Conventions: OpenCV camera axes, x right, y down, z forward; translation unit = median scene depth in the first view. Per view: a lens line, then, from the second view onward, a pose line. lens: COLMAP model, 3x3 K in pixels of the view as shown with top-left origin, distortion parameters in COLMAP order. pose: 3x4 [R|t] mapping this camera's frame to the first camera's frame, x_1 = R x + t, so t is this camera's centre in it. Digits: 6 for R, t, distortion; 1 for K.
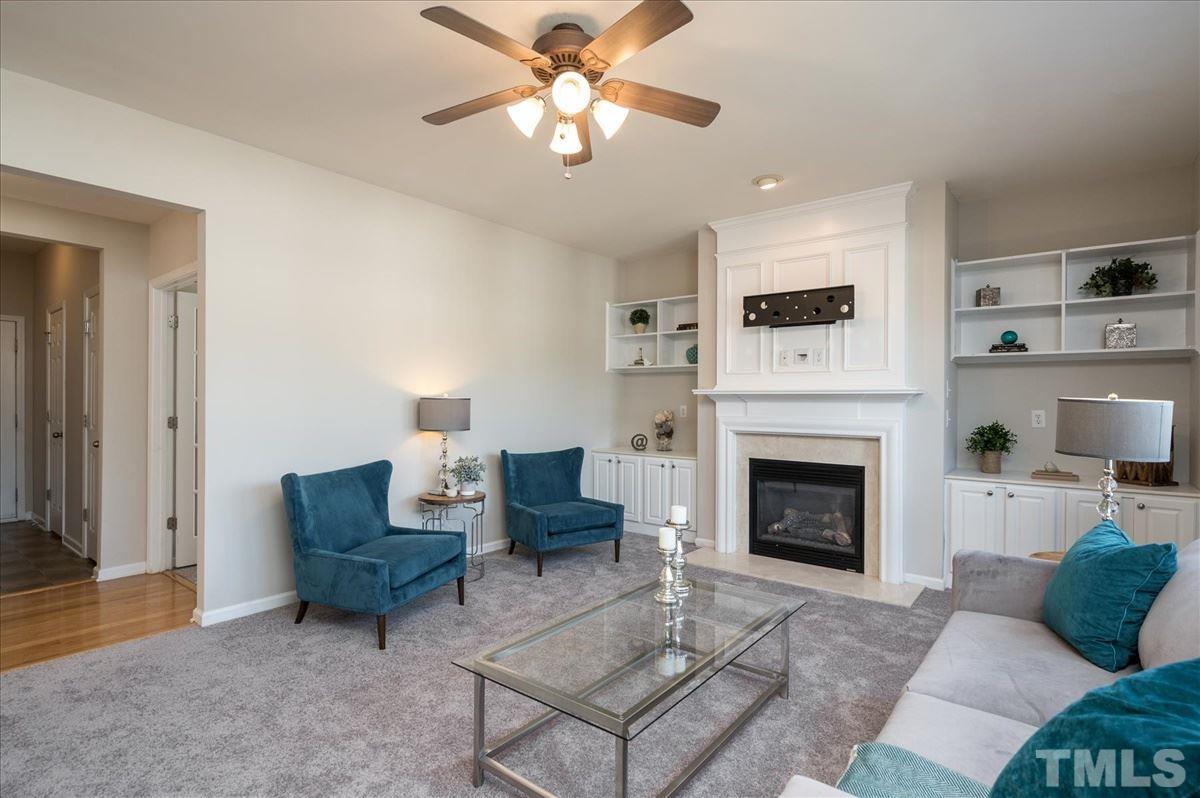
lens RADIAL K [[590.7, 0, 598.2], [0, 590.7, 402.0], [0, 0, 1]] dist [0.001581, -0.000301]
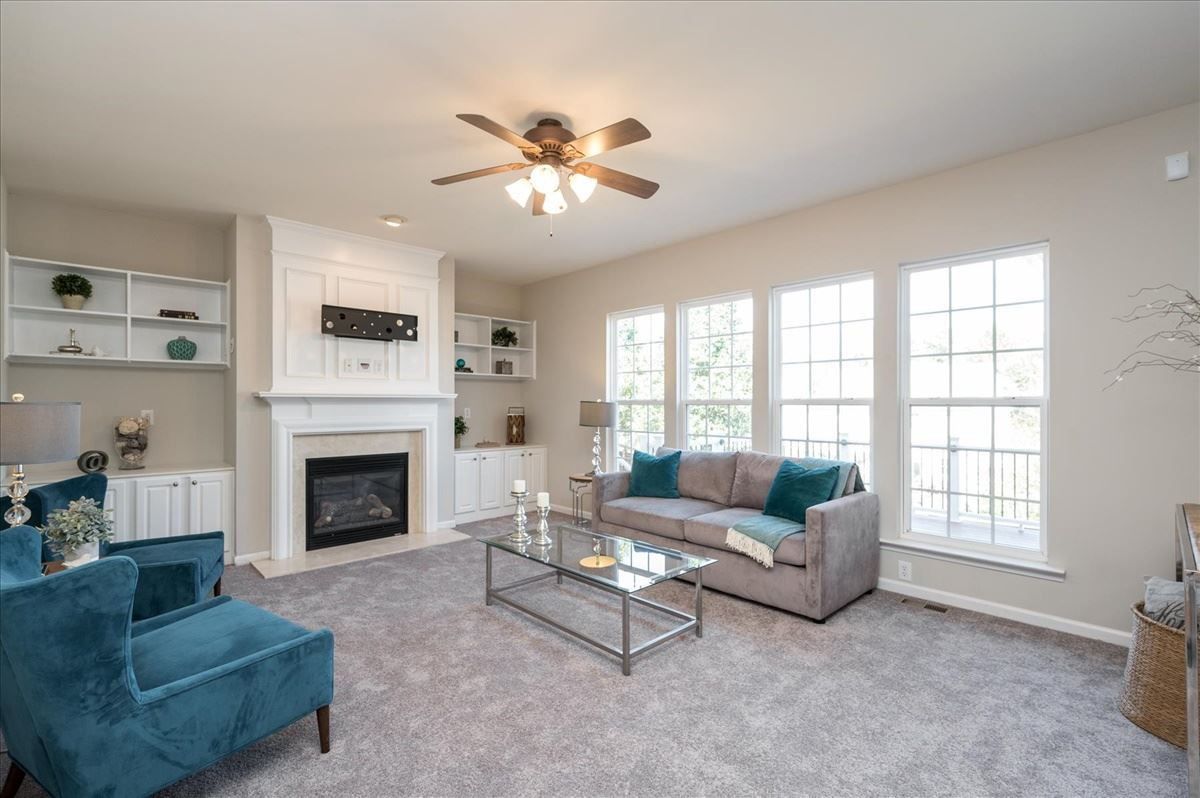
lens RADIAL K [[544.2, 0, 598.3], [0, 544.2, 398.4], [0, 0, 1]] dist [-0.002225, -0.000043]
pose [[0.130360, 0.003262, 0.991461, -0.655061], [0.005333, 0.999978, -0.003991, -0.004227], [-0.991452, 0.005808, 0.130340, 0.389160]]
